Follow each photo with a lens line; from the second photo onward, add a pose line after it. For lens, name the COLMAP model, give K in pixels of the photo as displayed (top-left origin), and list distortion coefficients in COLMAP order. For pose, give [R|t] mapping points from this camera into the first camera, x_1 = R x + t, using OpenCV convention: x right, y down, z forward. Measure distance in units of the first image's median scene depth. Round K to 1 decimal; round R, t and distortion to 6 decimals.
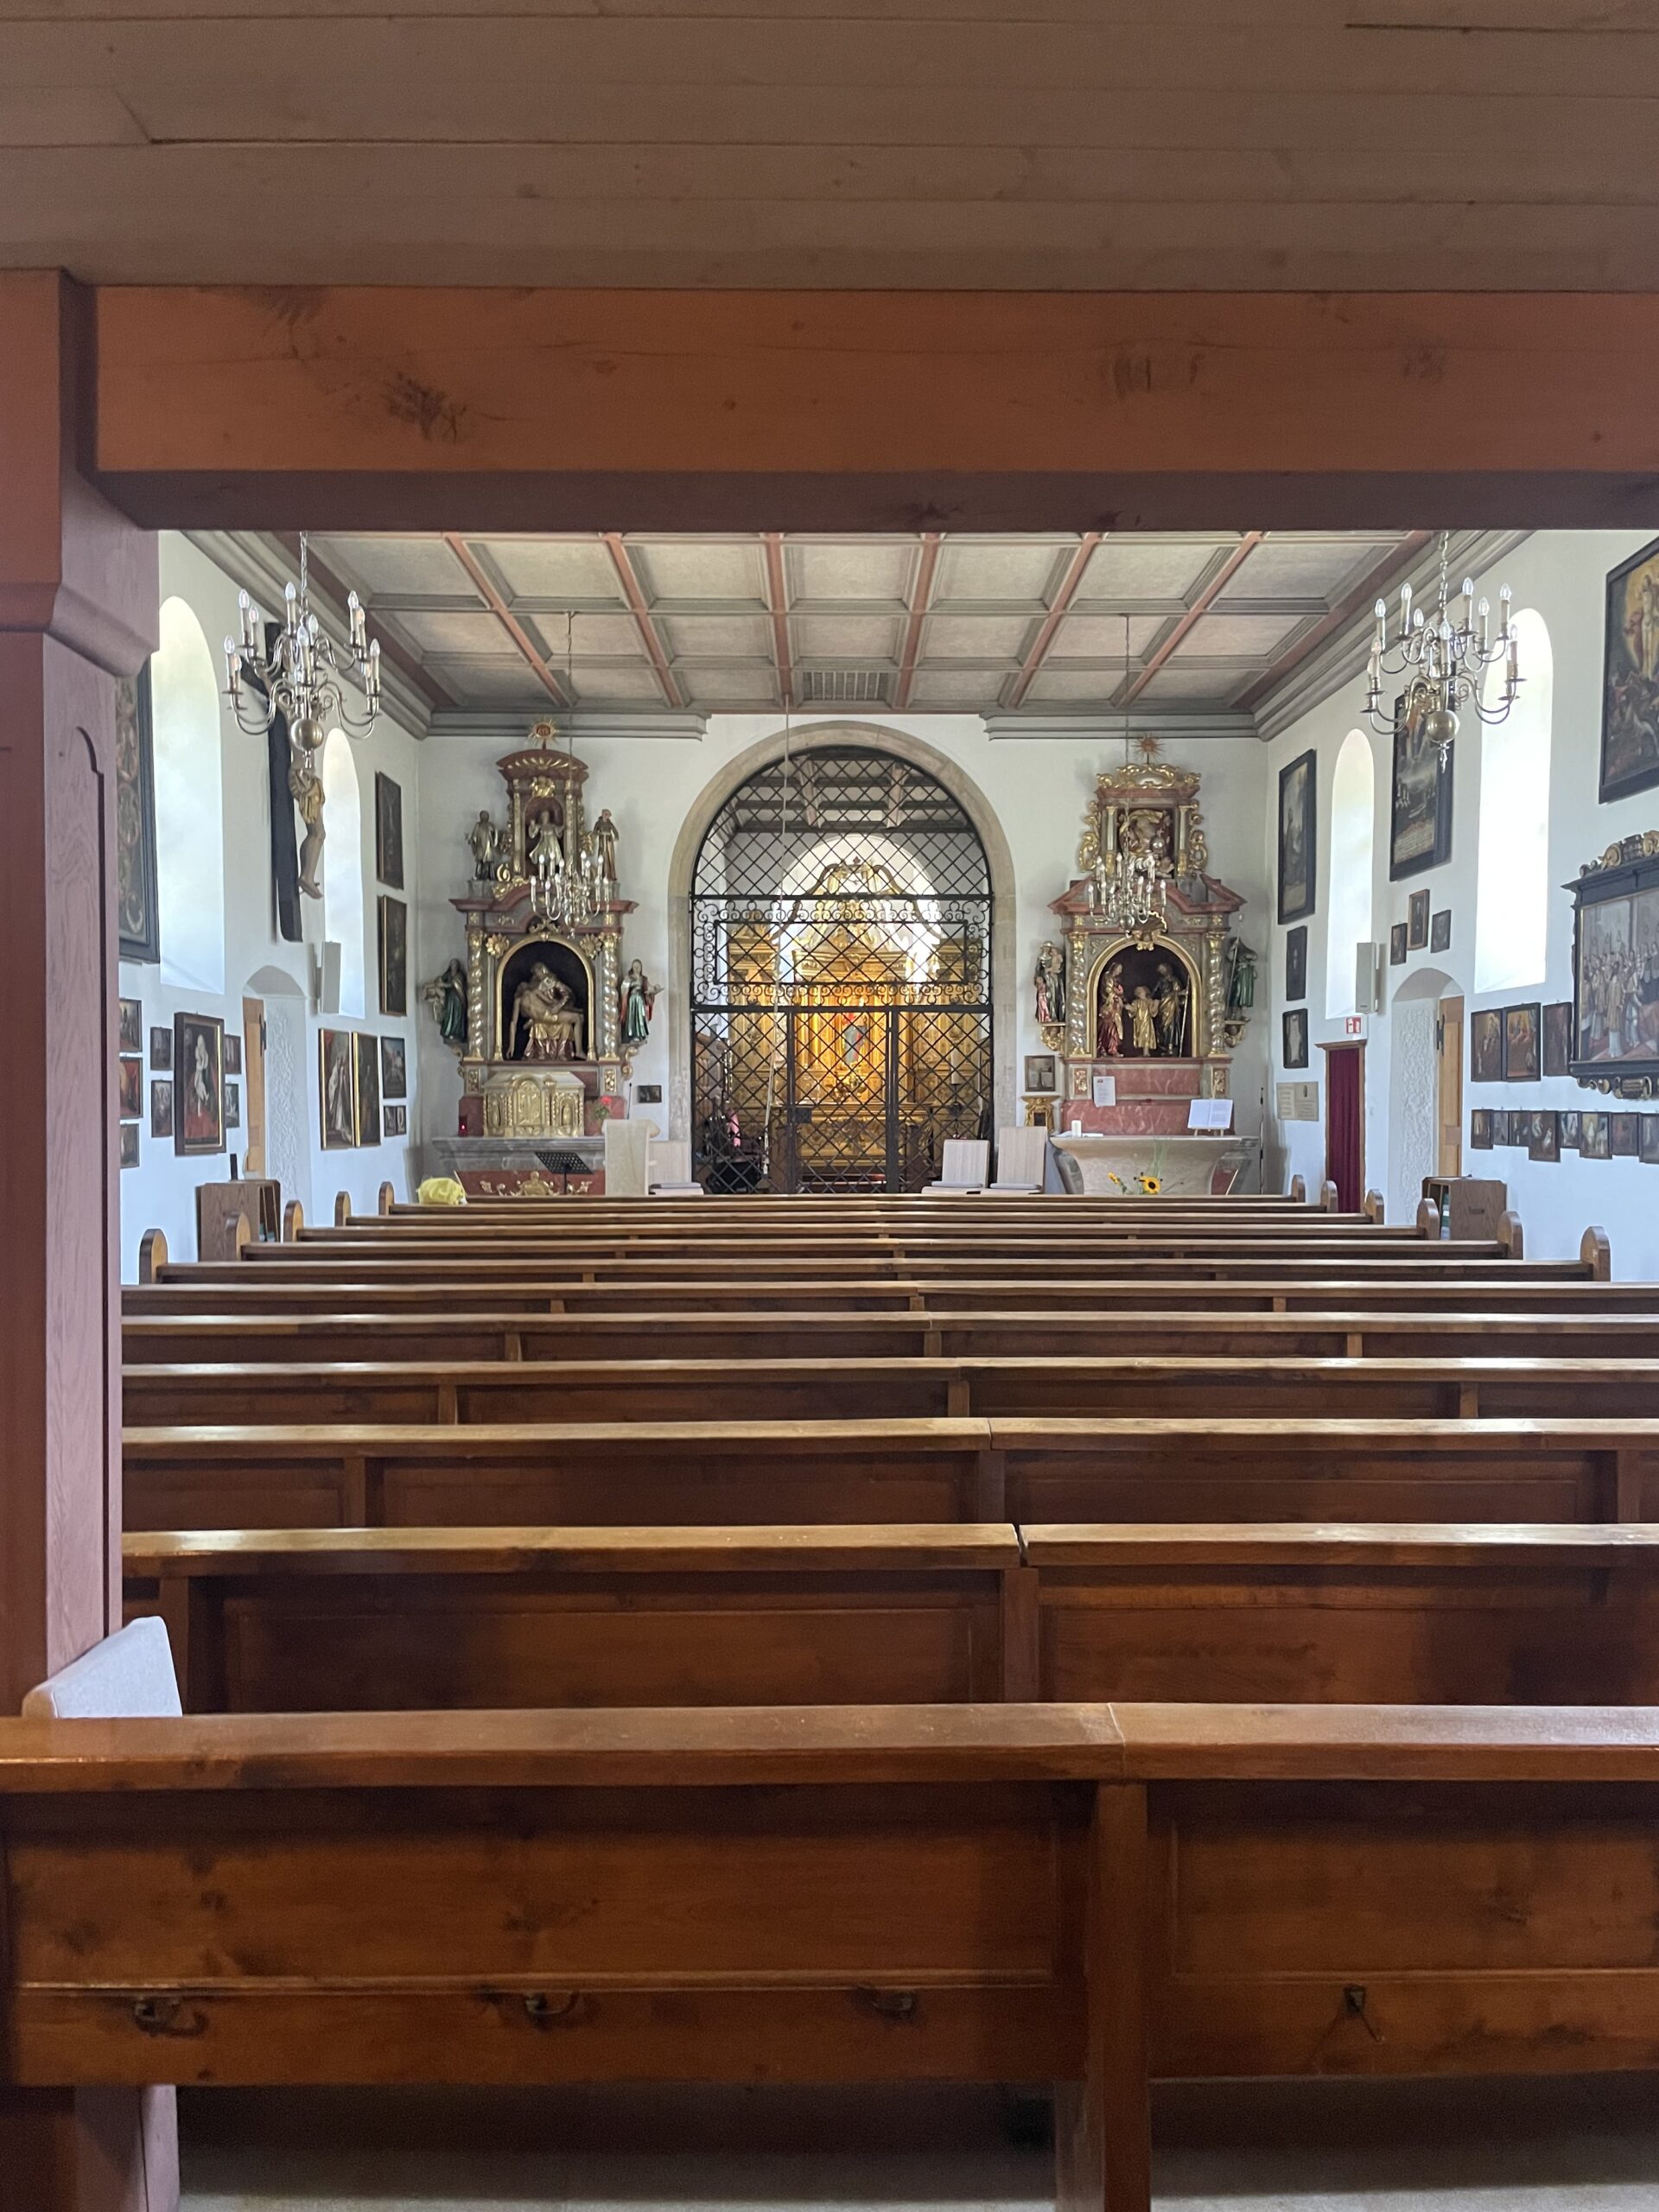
lens RADIAL K [[1669.1, 0, 829.9], [0, 1669.1, 1107.4], [0, 0, 1]] dist [0.007542, 0.000731]
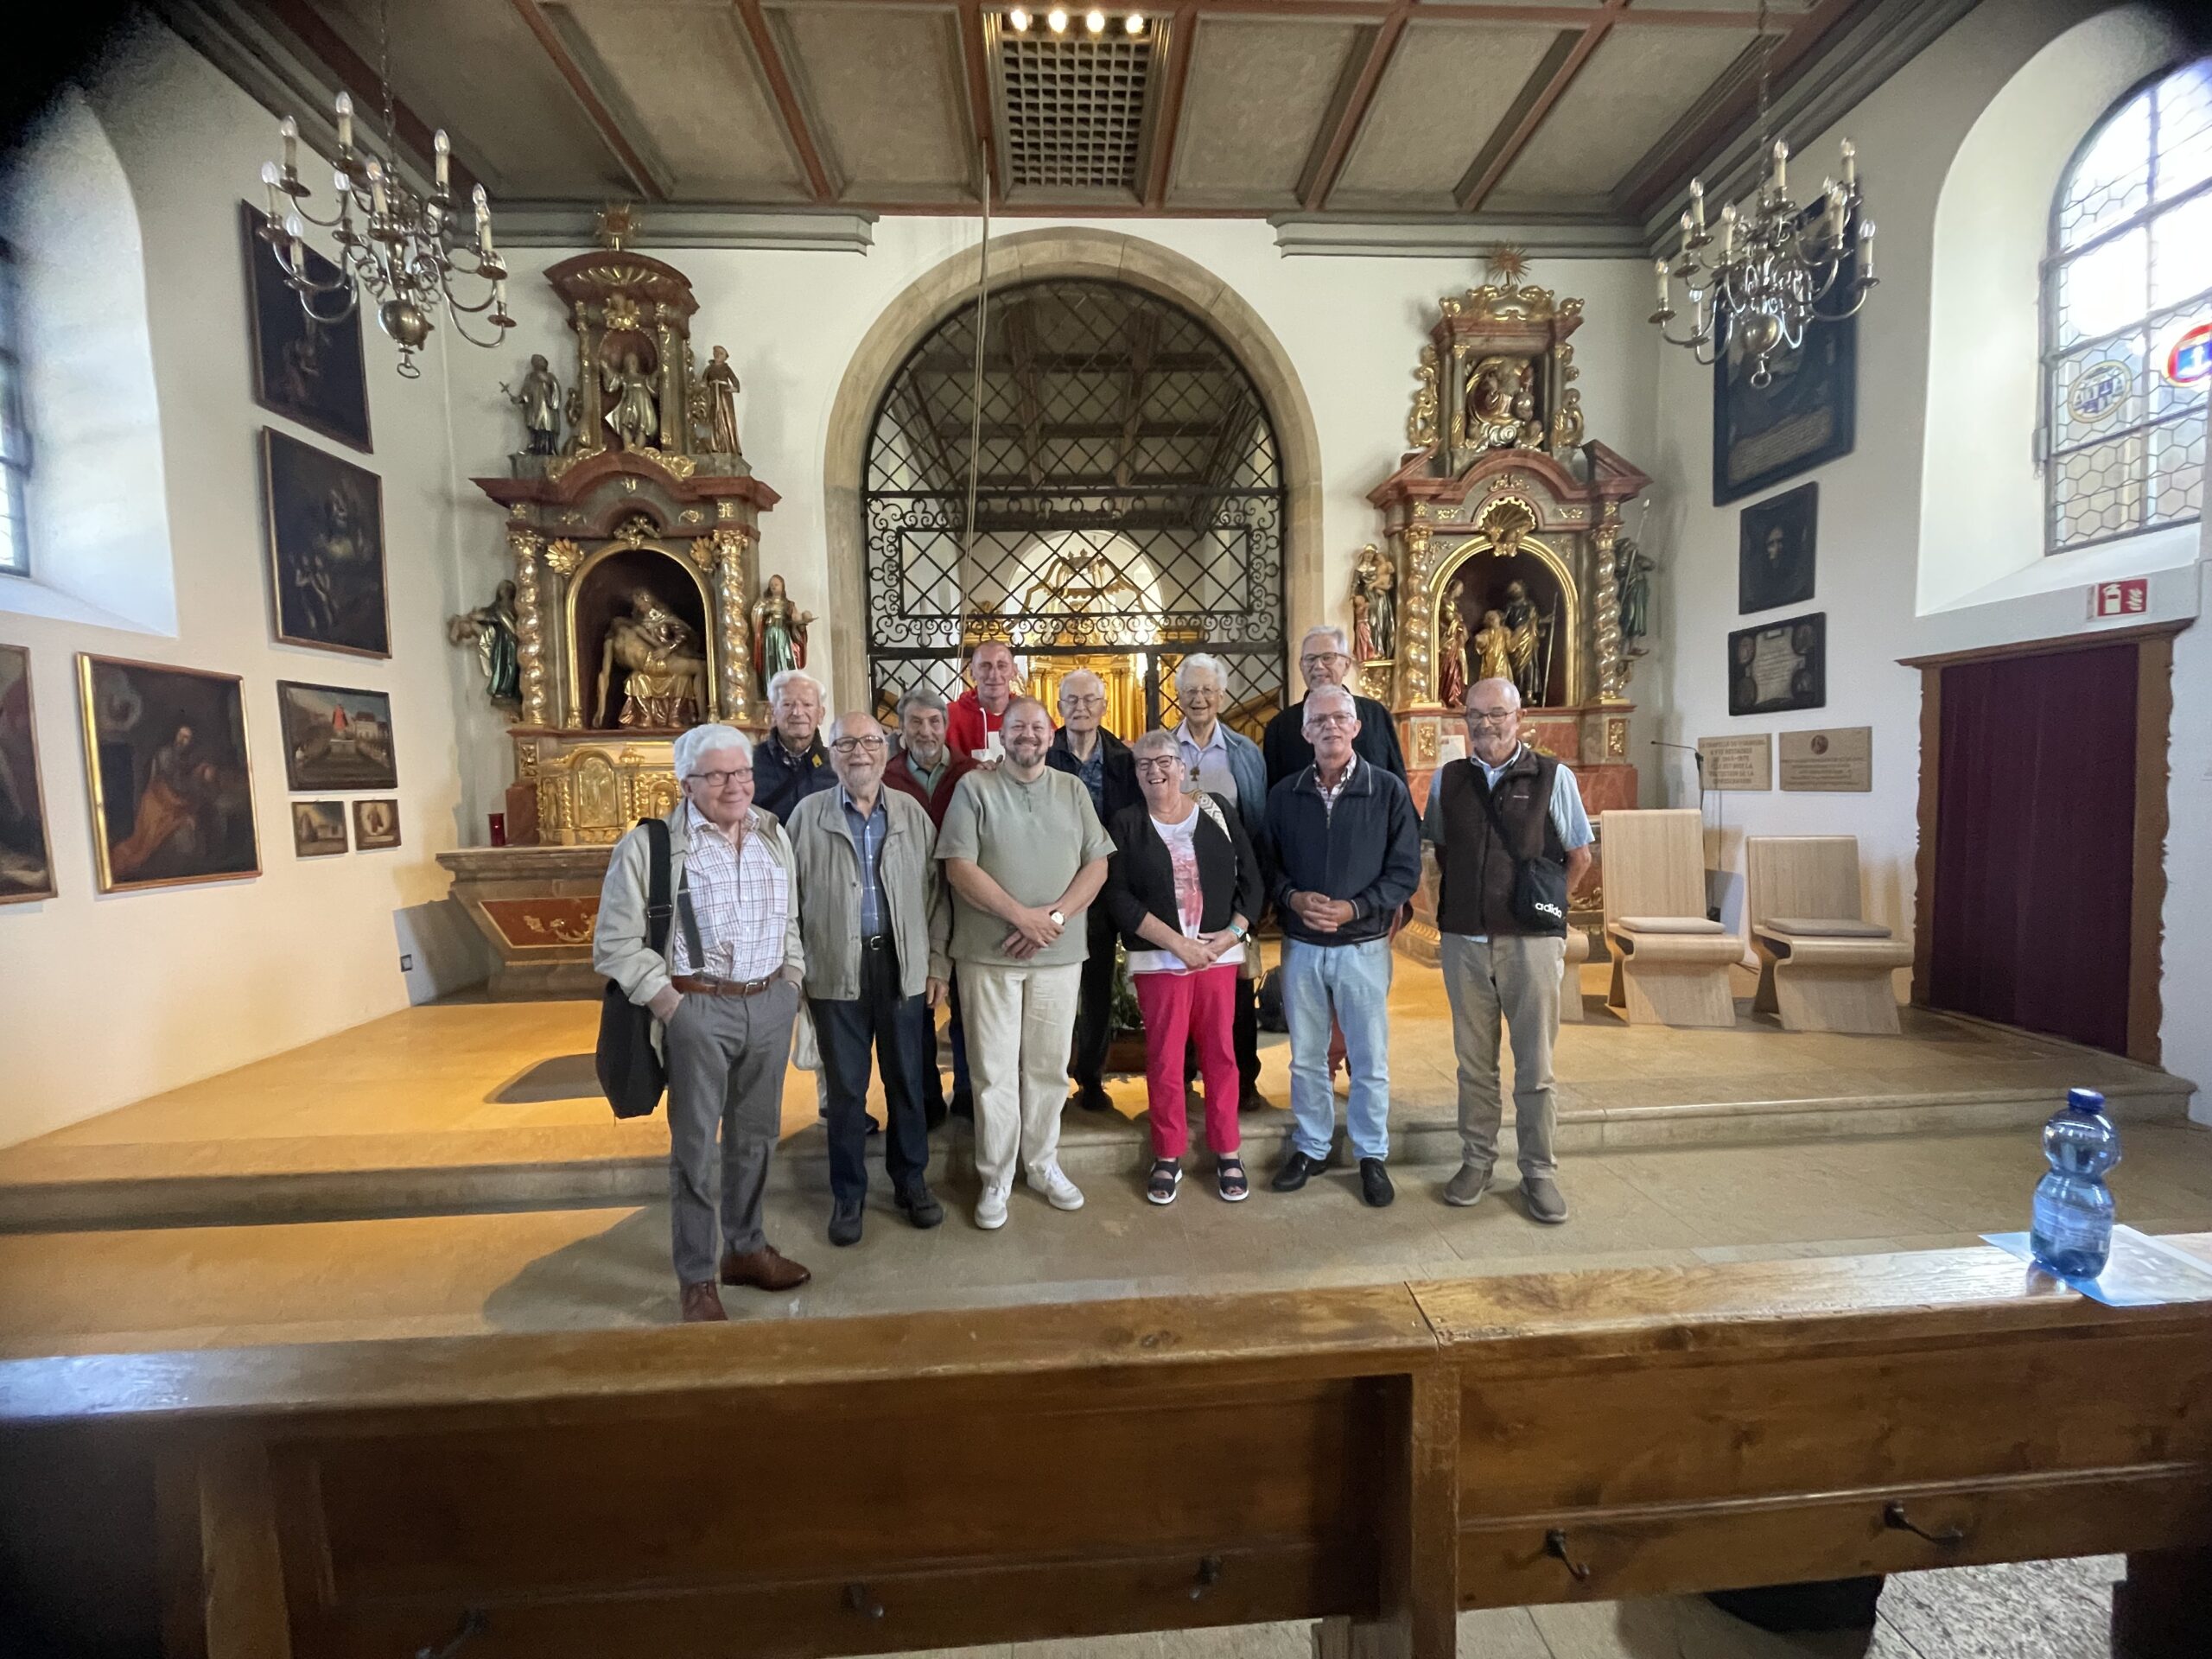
lens RADIAL K [[878.8, 0, 1109.3], [0, 878.8, 847.5], [0, 0, 1]] dist [-0.008200, -0.000222]
pose [[0.998246, -0.026210, 0.053084, -0.002612], [0.022595, 0.997458, 0.067587, 0.000519], [-0.054721, -0.066269, 0.996300, 0.625913]]
